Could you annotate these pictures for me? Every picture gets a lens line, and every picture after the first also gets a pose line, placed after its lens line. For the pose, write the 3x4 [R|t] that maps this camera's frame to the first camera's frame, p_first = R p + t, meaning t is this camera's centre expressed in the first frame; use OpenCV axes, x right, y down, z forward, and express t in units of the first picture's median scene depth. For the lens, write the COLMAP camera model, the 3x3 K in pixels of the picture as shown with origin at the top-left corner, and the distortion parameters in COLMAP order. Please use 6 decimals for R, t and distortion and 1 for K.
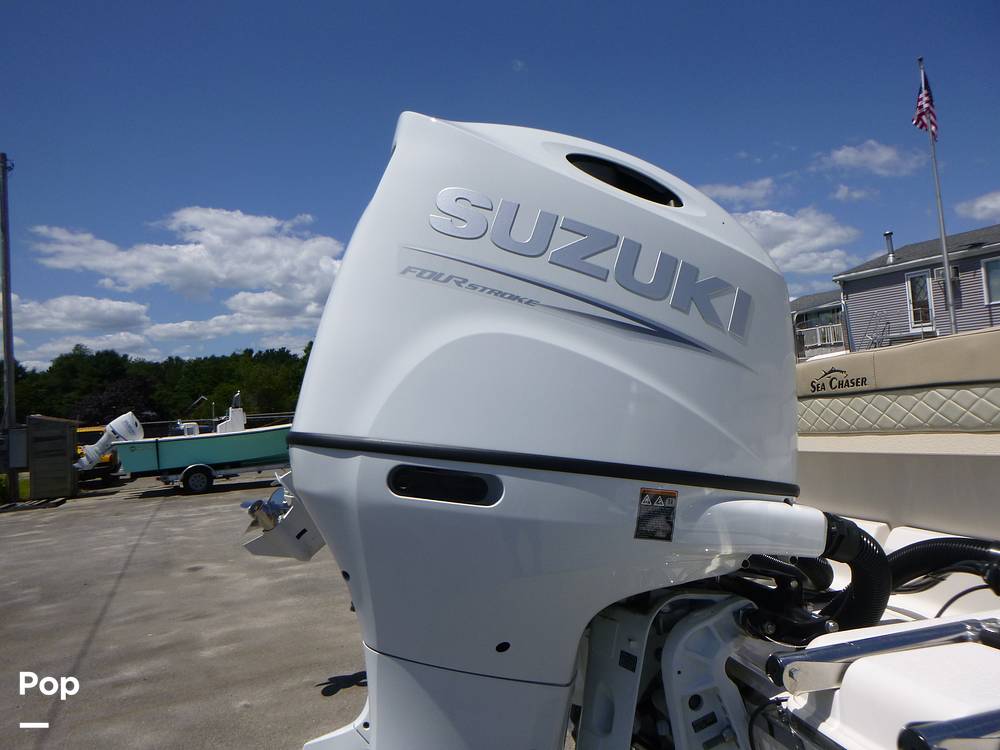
lens RADIAL K [[759.9, 0, 507.0], [0, 759.9, 361.5], [0, 0, 1]] dist [-0.011918, 0.006573]
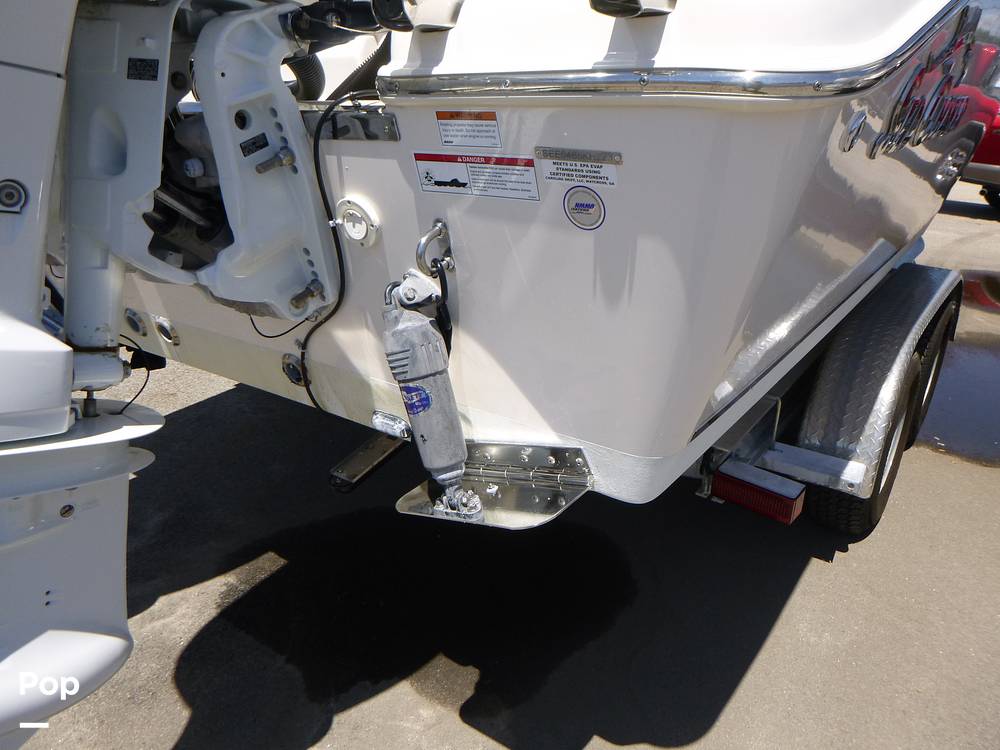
lens RADIAL K [[759.9, 0, 507.0], [0, 759.9, 361.5], [0, 0, 1]] dist [-0.011918, 0.006573]
pose [[0.719466, -0.165636, 0.674488, -0.125222], [-0.109806, 0.931804, 0.345954, 0.382491], [-0.685792, -0.322965, 0.652213, 0.220104]]
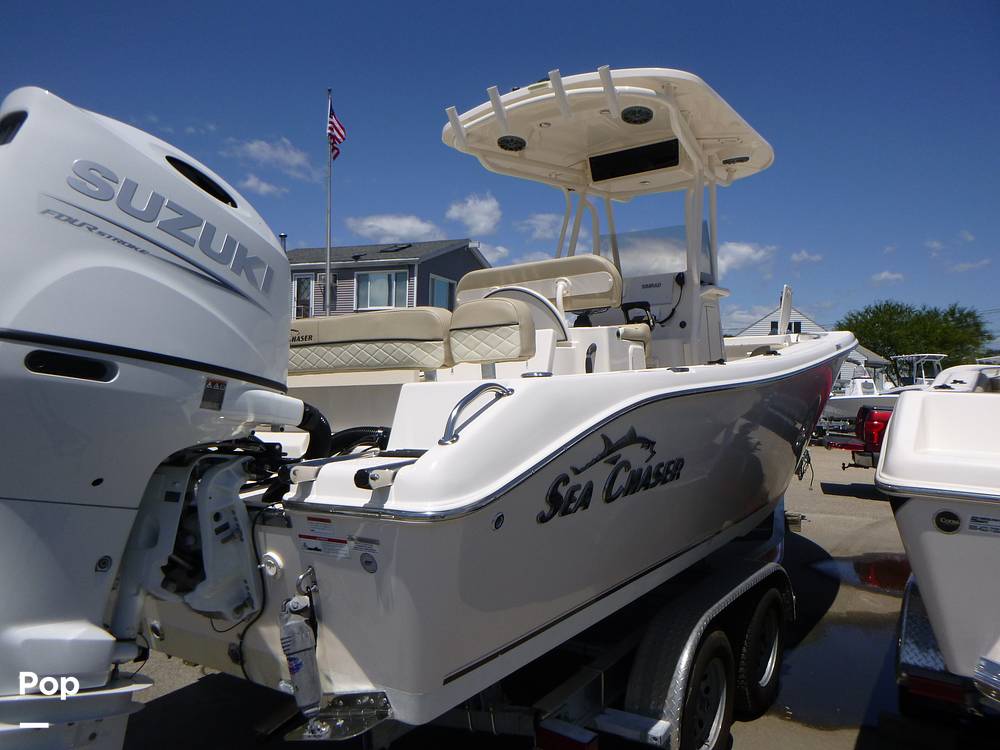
lens RADIAL K [[758.5, 0, 528.2], [0, 758.5, 328.0], [0, 0, 1]] dist [-0.030042, 0.002948]
pose [[0.691893, 0.108593, 0.713787, -0.475450], [-0.089645, 0.993895, -0.064312, 0.097532], [-0.716414, -0.019491, 0.697404, -0.569319]]
